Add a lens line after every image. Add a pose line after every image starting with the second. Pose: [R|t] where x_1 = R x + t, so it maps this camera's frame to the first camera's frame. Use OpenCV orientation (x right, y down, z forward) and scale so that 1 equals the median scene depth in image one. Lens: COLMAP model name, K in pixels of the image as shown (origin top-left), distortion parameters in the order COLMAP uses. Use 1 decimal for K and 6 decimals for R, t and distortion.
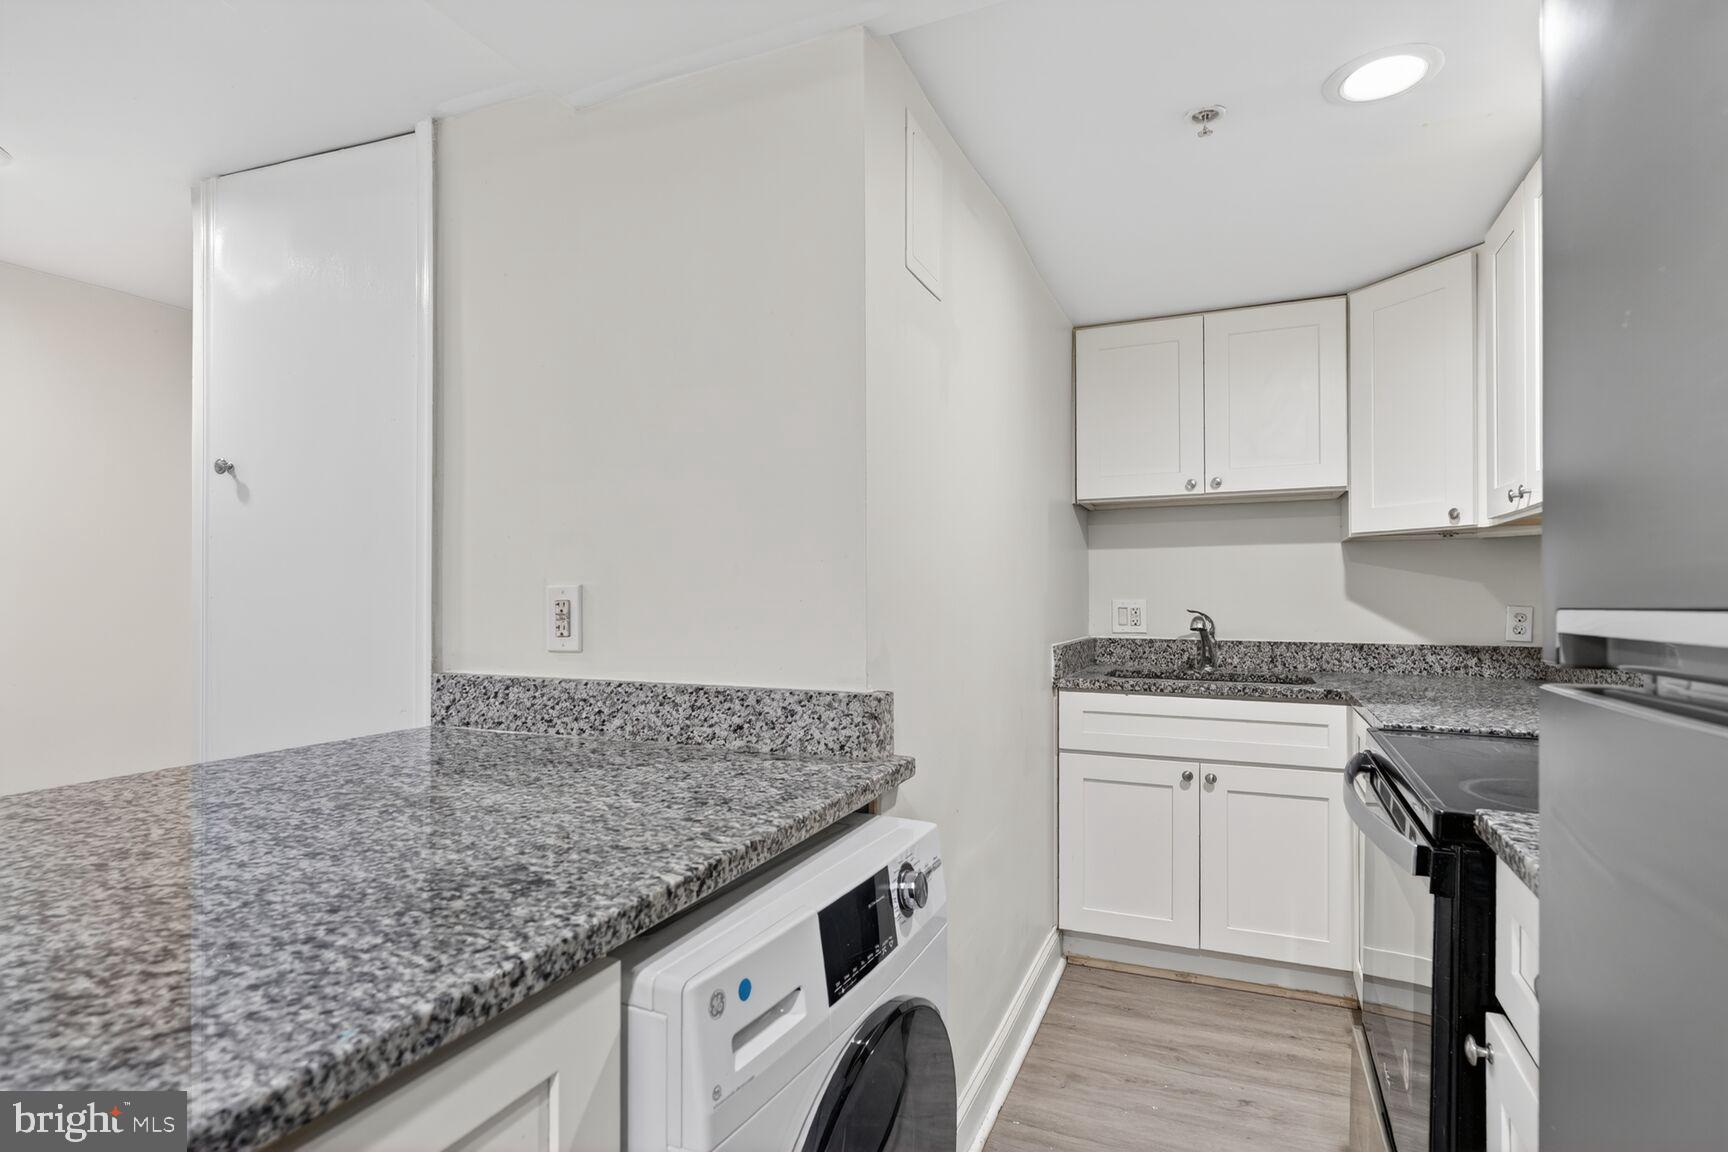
lens RADIAL K [[878.0, 0, 873.0], [0, 878.0, 580.4], [0, 0, 1]] dist [0.005733, -0.000358]
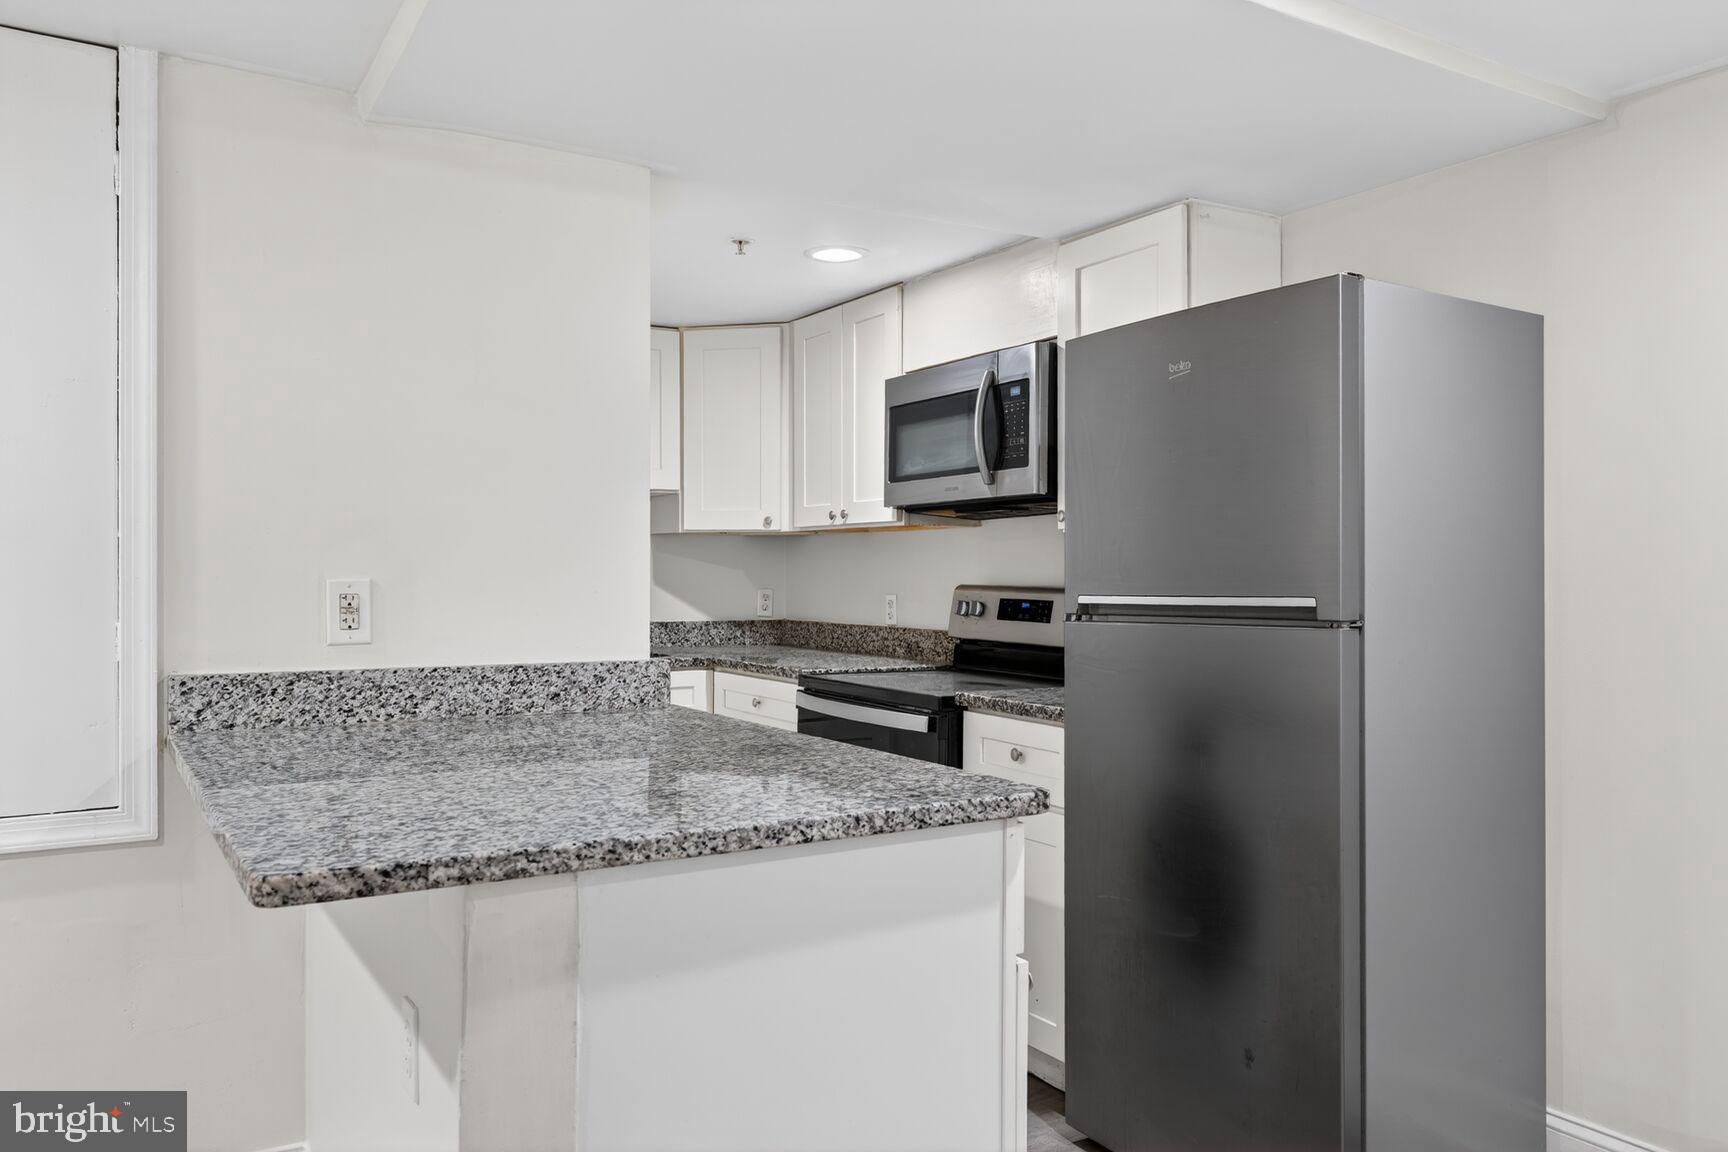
lens RADIAL K [[1250.8, 0, 864.0], [0, 1250.8, 576.0], [0, 0, 1]] dist [-0.004393, -0.000939]
pose [[0.583394, 0.000410, 0.812189, -1.149552], [-0.018617, 0.999744, 0.012869, -0.027558], [-0.811976, -0.022628, 0.583252, -0.328718]]
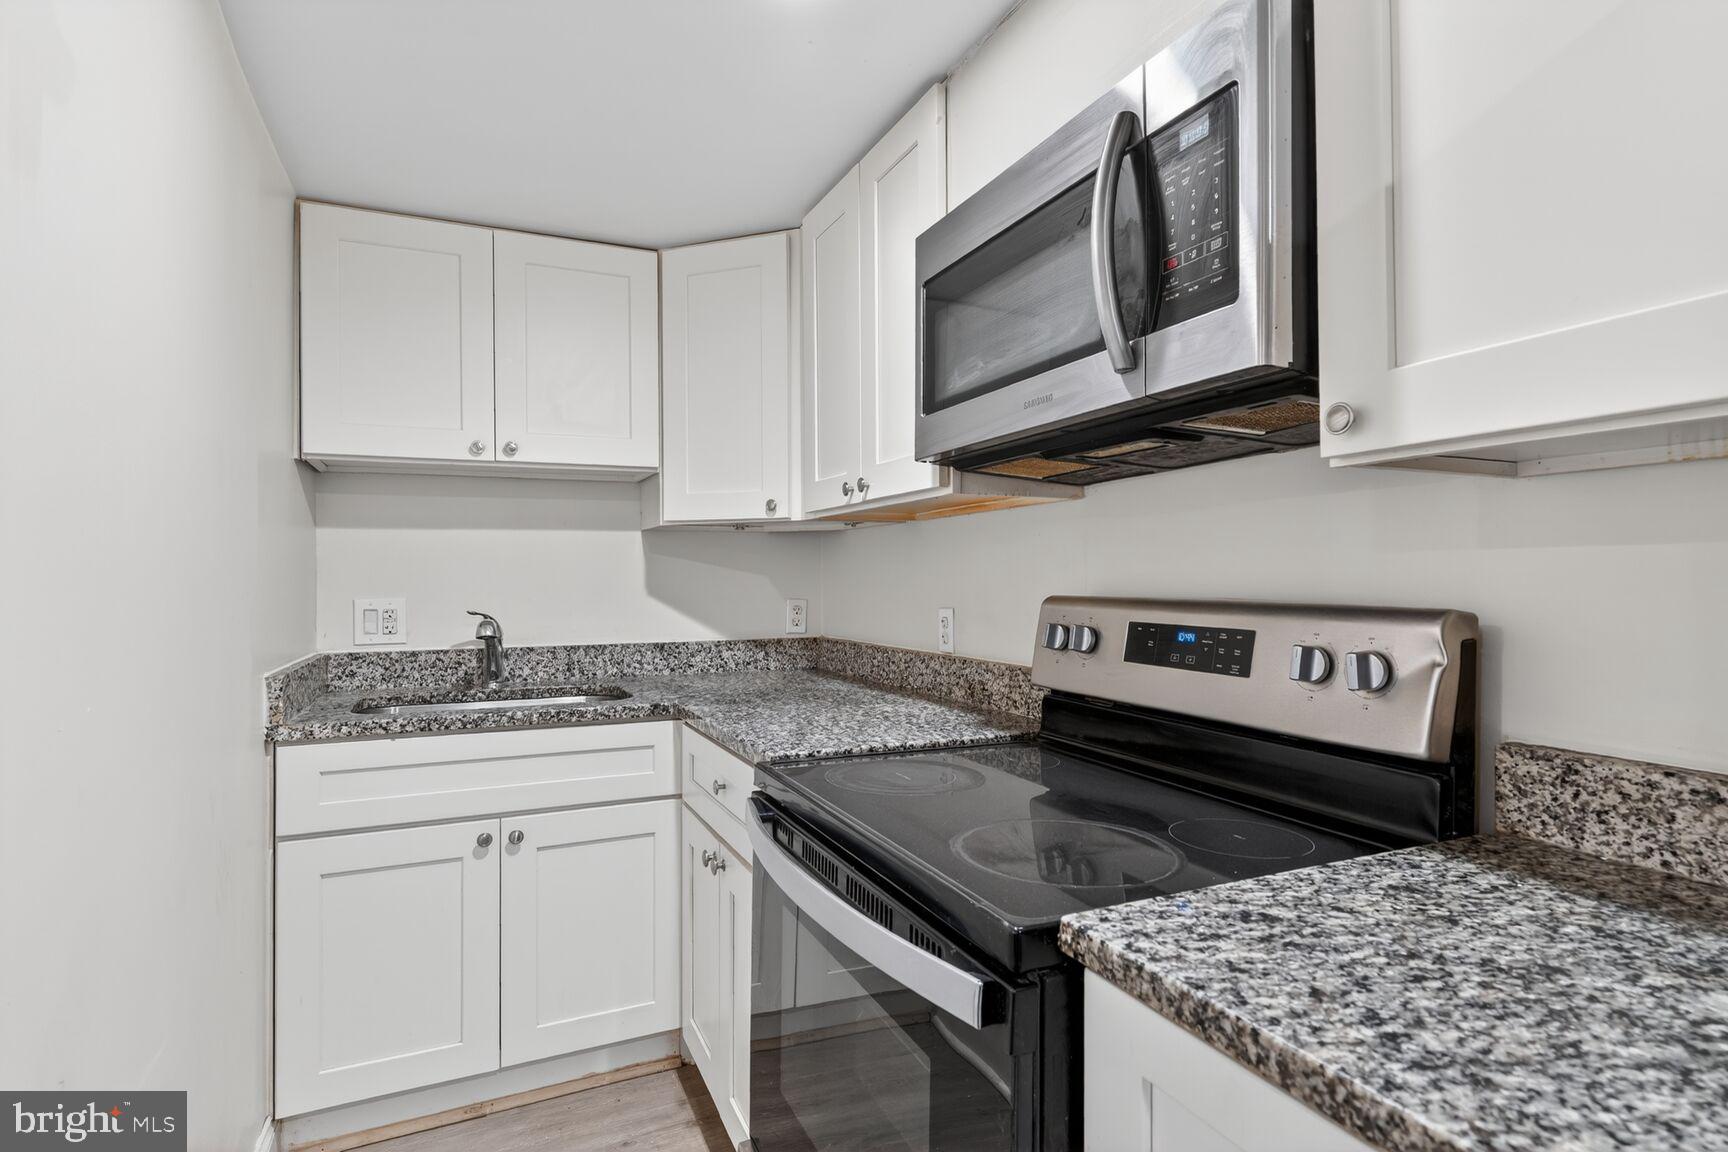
lens RADIAL K [[878.0, 0, 873.0], [0, 878.0, 580.4], [0, 0, 1]] dist [0.005733, -0.000358]
pose [[0.665526, -0.004803, 0.746359, 0.038064], [-0.007668, 0.999883, 0.013271, -0.011763], [-0.746335, -0.014556, 0.665411, 0.414459]]
